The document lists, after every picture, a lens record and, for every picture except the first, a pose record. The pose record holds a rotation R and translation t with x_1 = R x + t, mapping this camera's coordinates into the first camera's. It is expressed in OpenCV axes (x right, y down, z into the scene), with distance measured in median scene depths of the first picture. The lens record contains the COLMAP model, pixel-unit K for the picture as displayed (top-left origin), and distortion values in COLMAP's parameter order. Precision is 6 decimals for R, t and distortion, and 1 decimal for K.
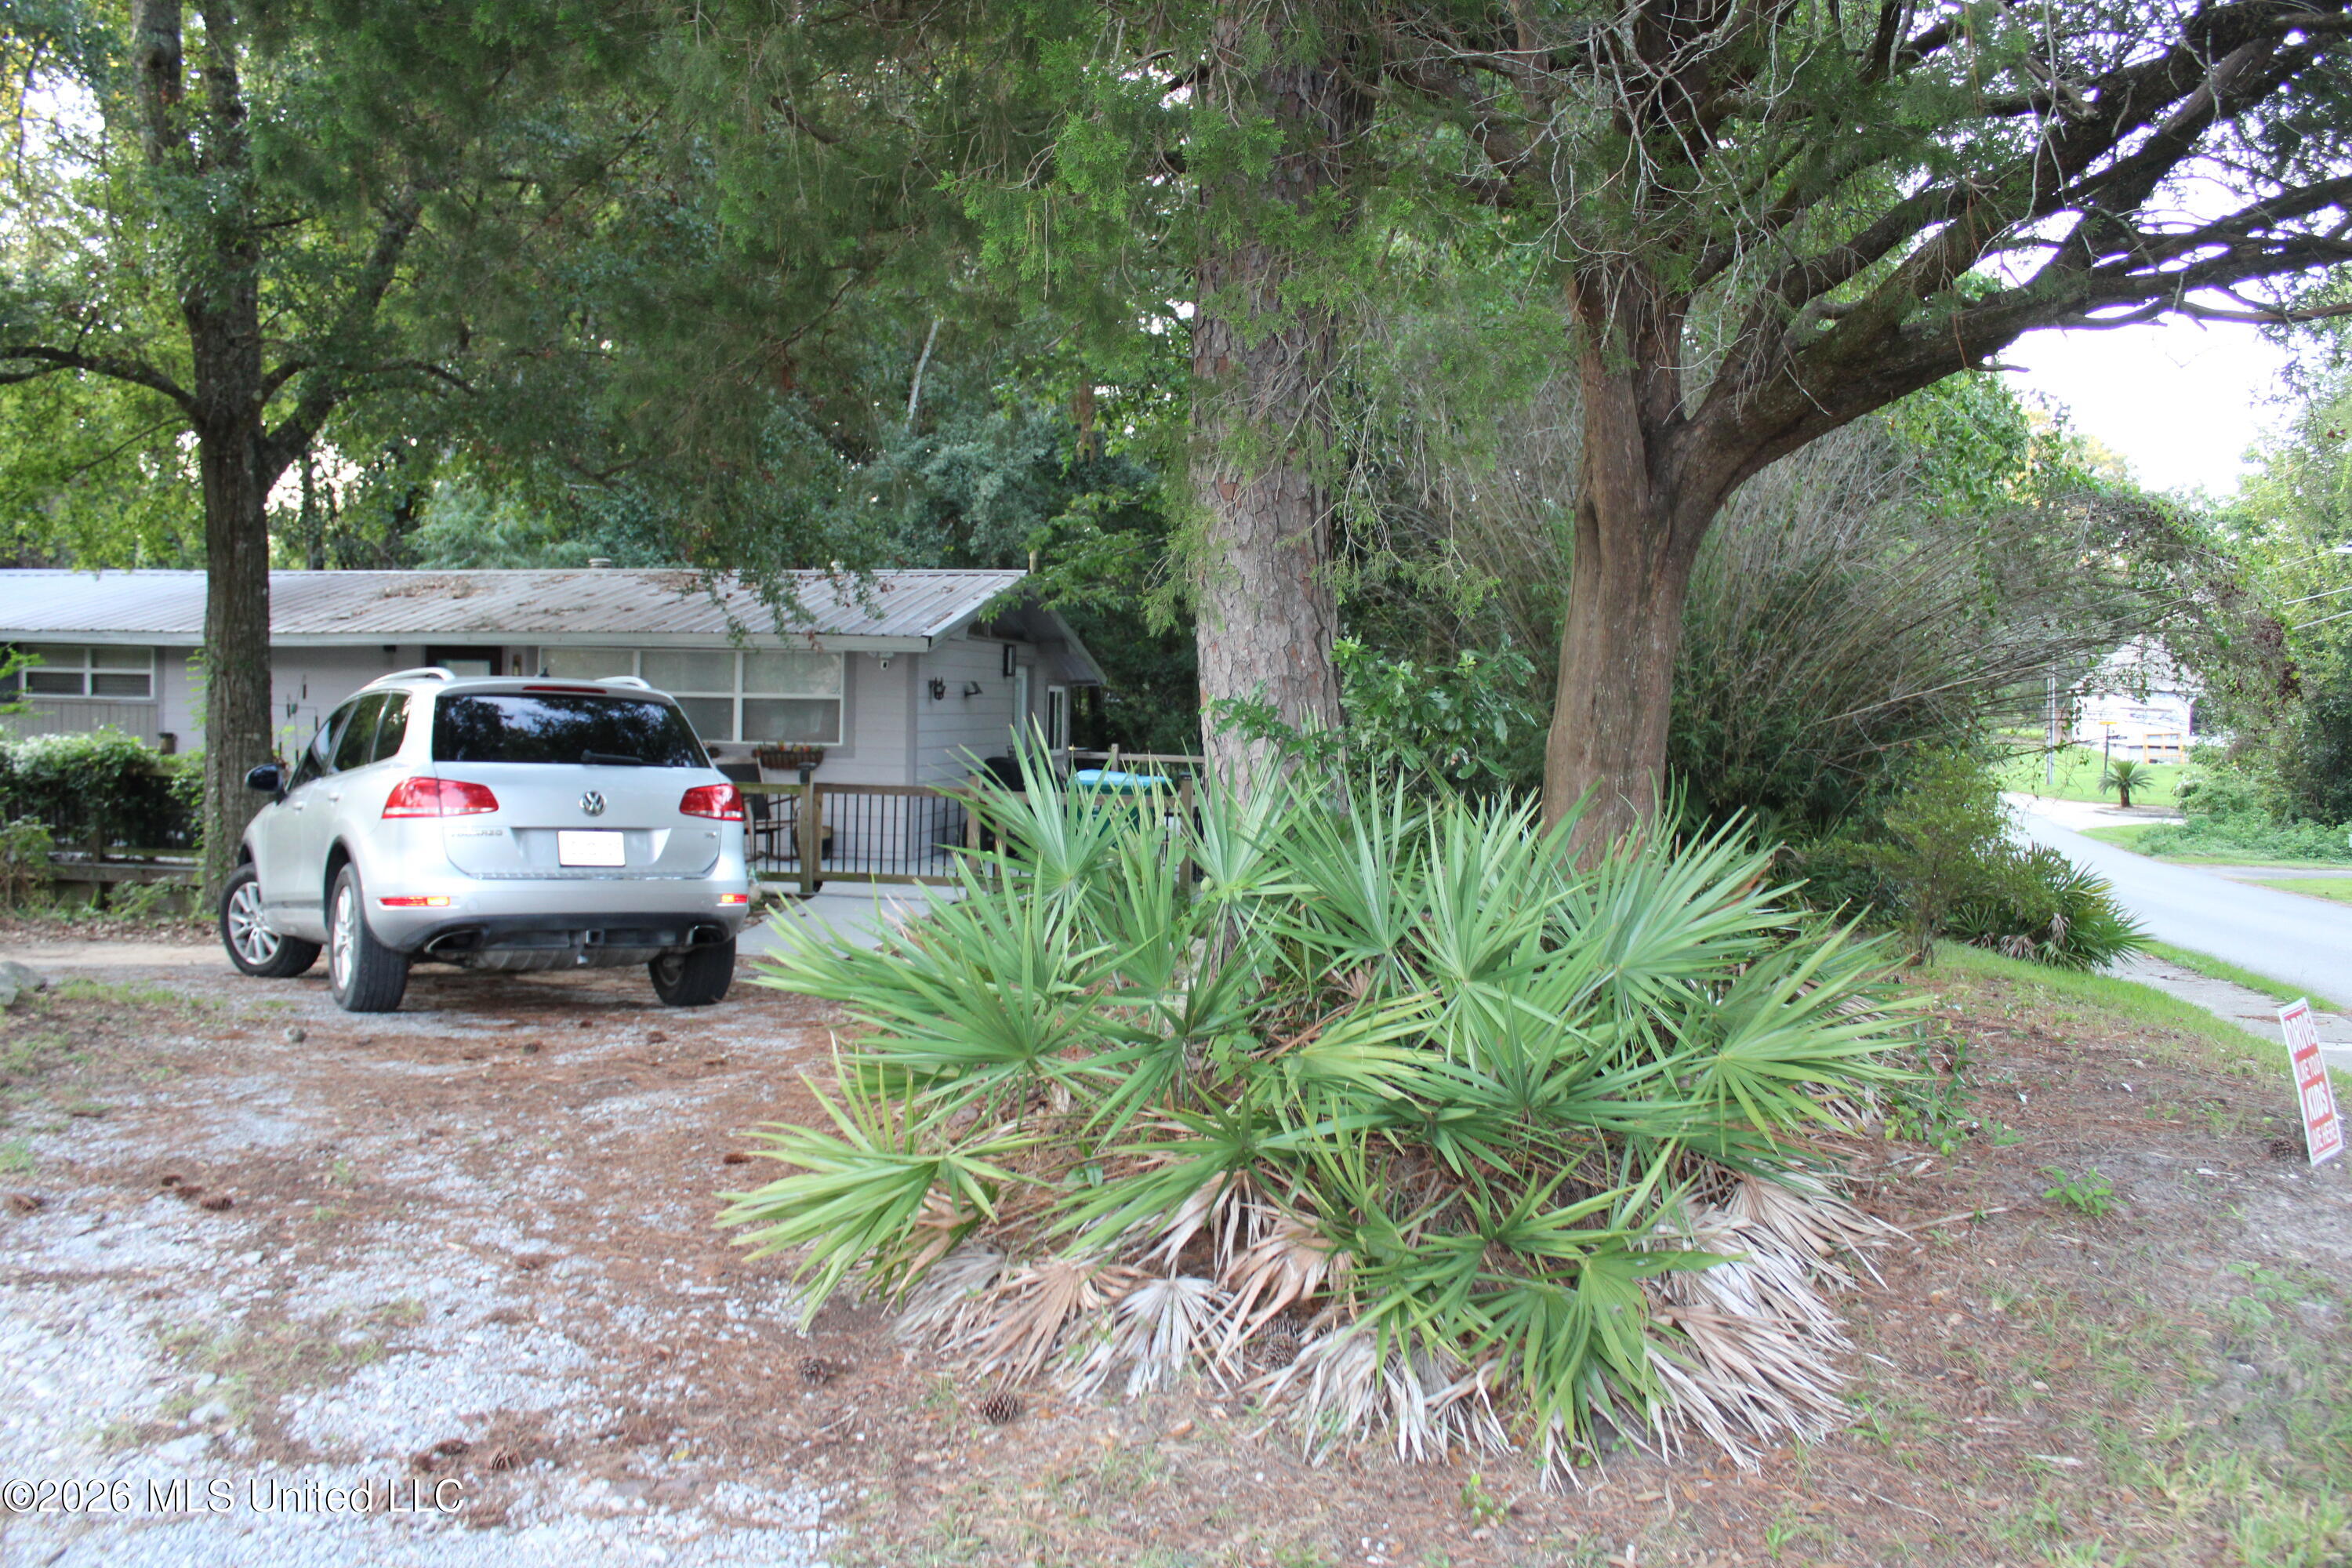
lens RADIAL K [[1942.5, 0, 1175.5], [0, 1942.5, 799.2], [0, 0, 1]] dist [-0.168923, 0.145197]
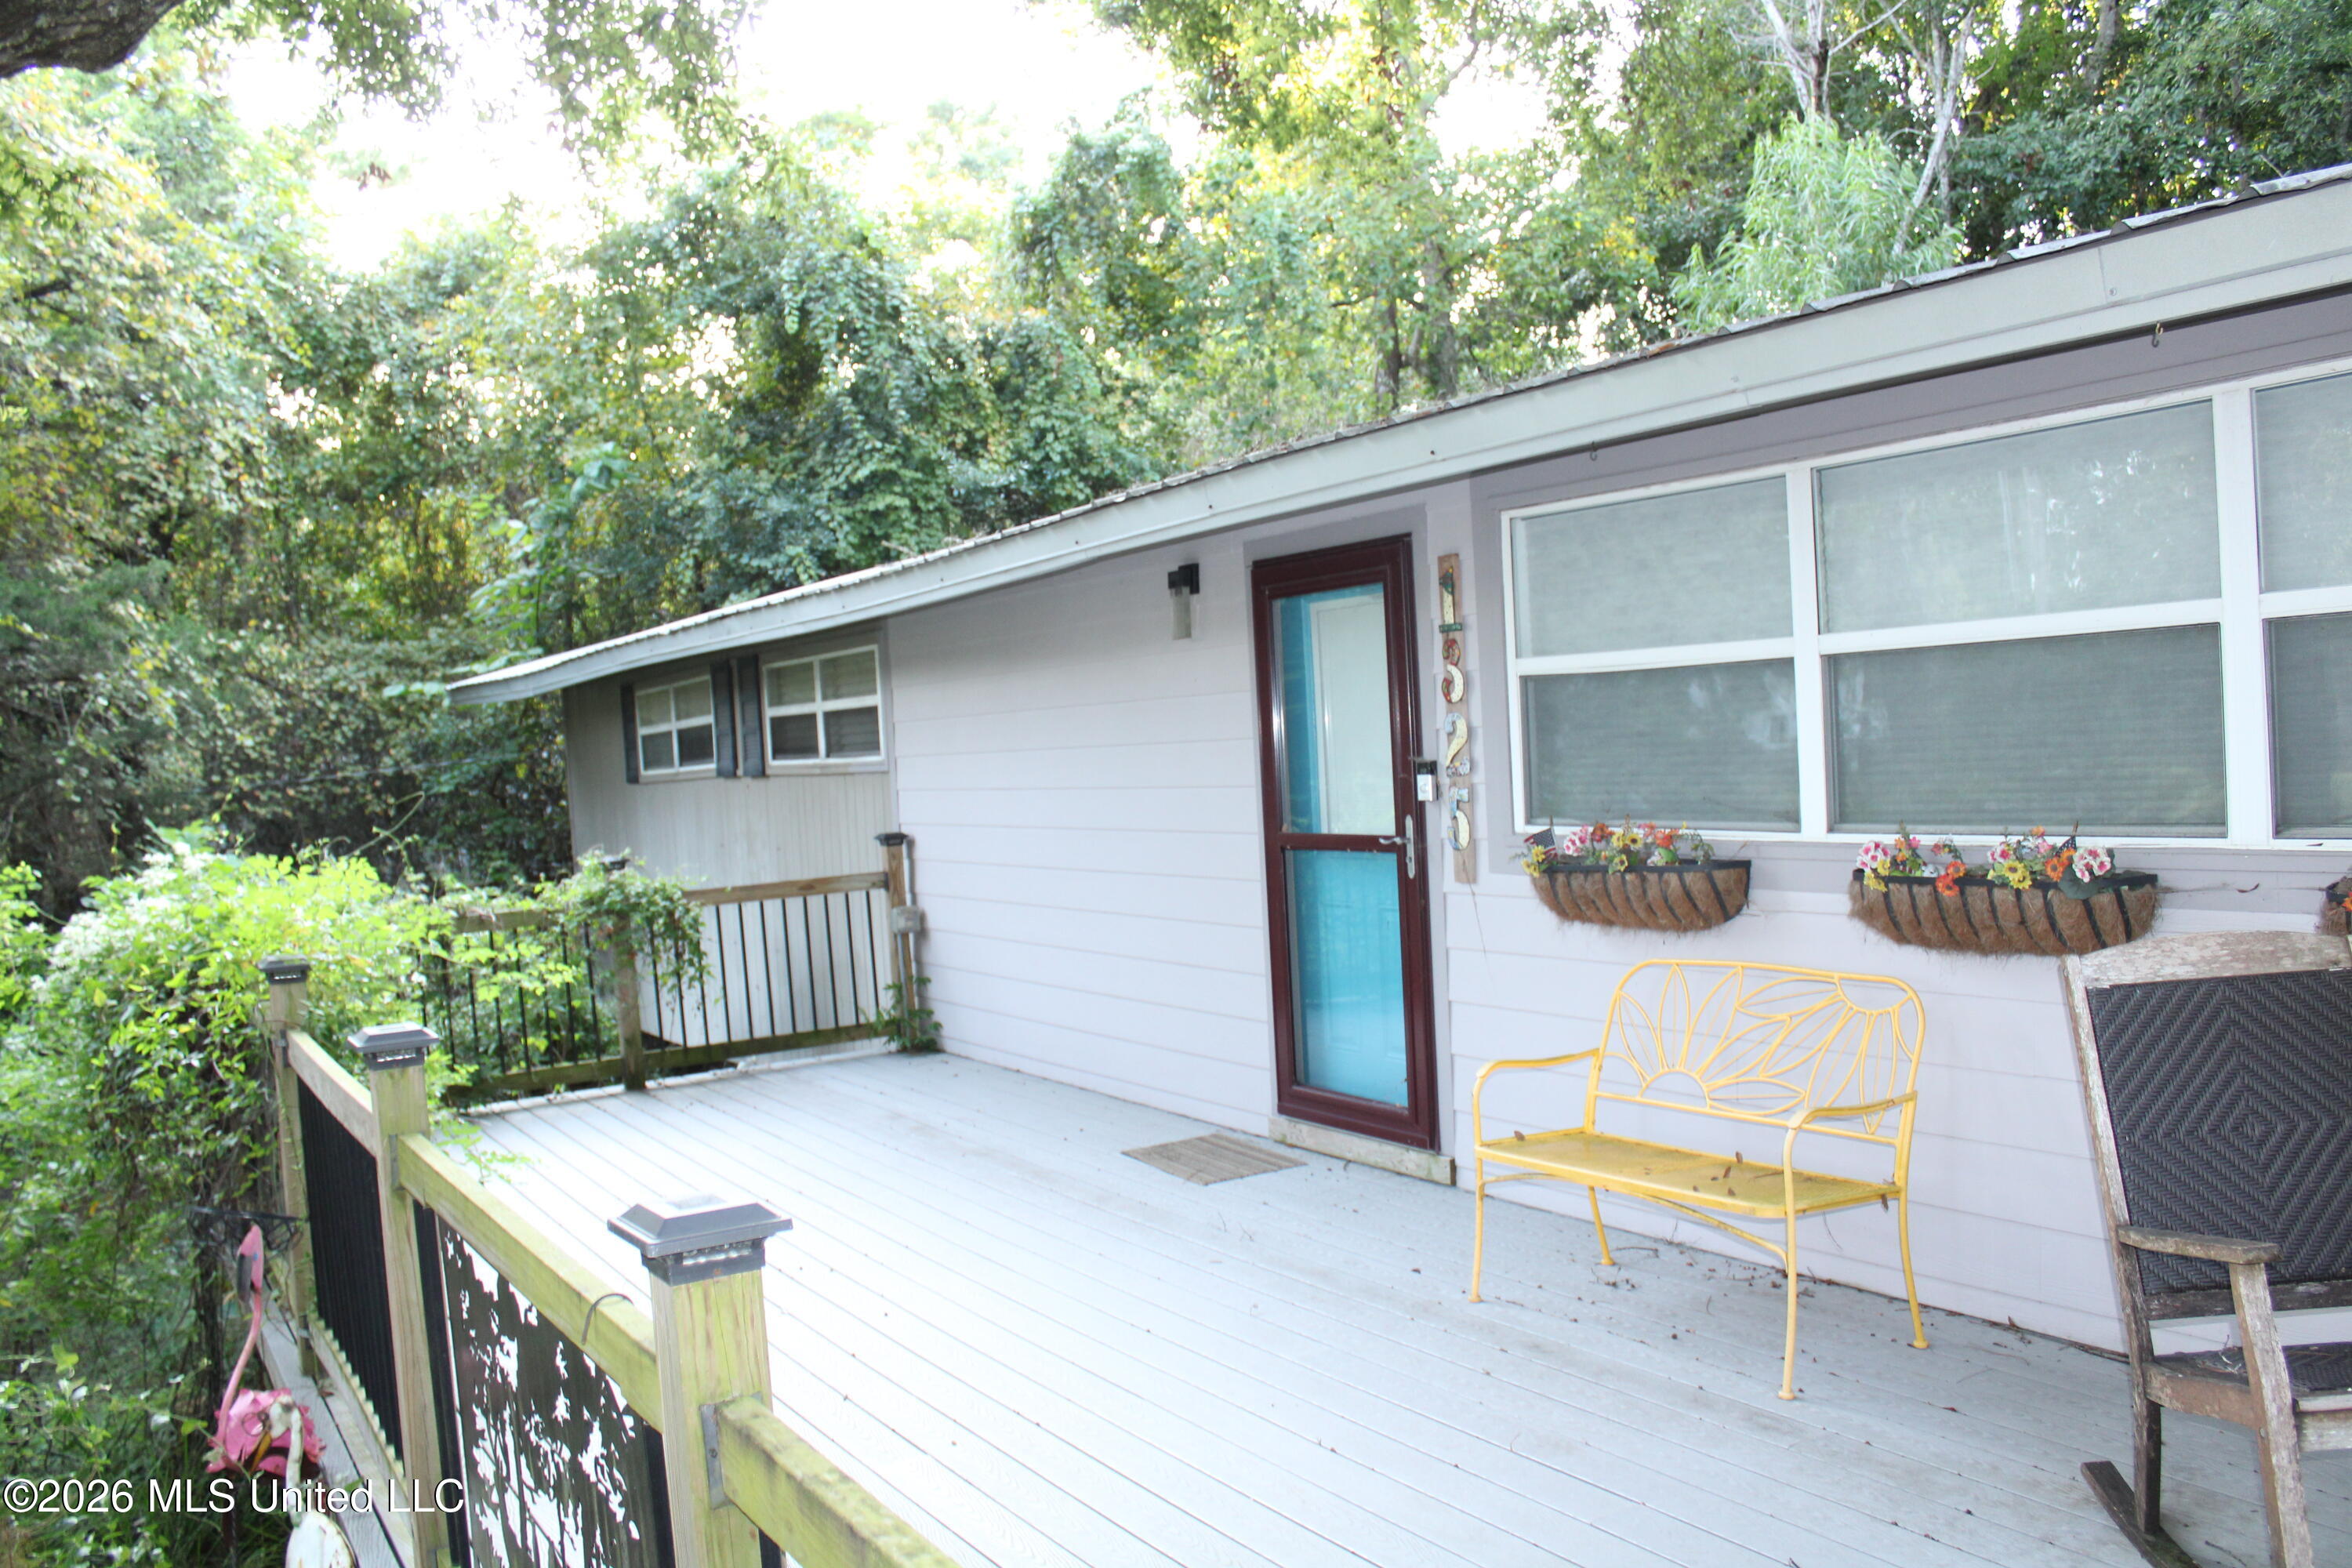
lens RADIAL K [[1942.5, 0, 1175.5], [0, 1942.5, 799.2], [0, 0, 1]] dist [-0.168923, 0.145197]
pose [[0.660903, -0.038520, -0.749482, -0.314670], [0.037824, 0.999122, -0.017996, -0.070028], [0.749517, -0.016455, 0.661780, 1.588062]]
